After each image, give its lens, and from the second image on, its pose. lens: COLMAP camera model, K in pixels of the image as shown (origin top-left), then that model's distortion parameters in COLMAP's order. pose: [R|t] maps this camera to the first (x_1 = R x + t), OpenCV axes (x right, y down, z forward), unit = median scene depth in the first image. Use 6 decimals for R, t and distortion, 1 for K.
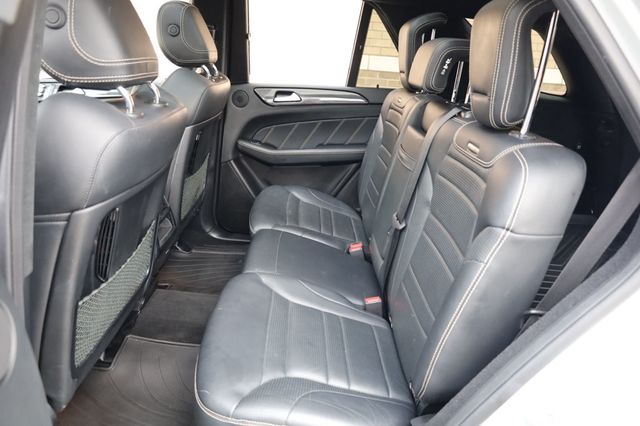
lens RADIAL K [[440.5, 0, 326.8], [0, 440.5, 215.1], [0, 0, 1]] dist [-0.007371, 0.003315]
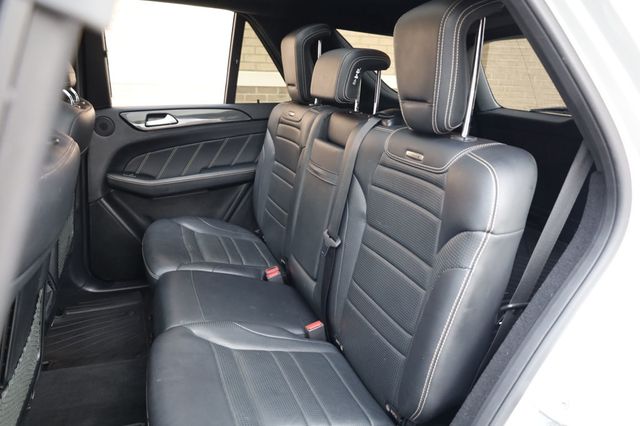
lens RADIAL K [[440.5, 0, 322.5], [0, 440.5, 214.6], [0, 0, 1]] dist [-0.007371, 0.003315]
pose [[0.934729, -0.146793, 0.323626, -0.144166], [0.156684, 0.987638, -0.004570, -0.033247], [-0.318954, 0.054979, 0.946174, 0.090193]]
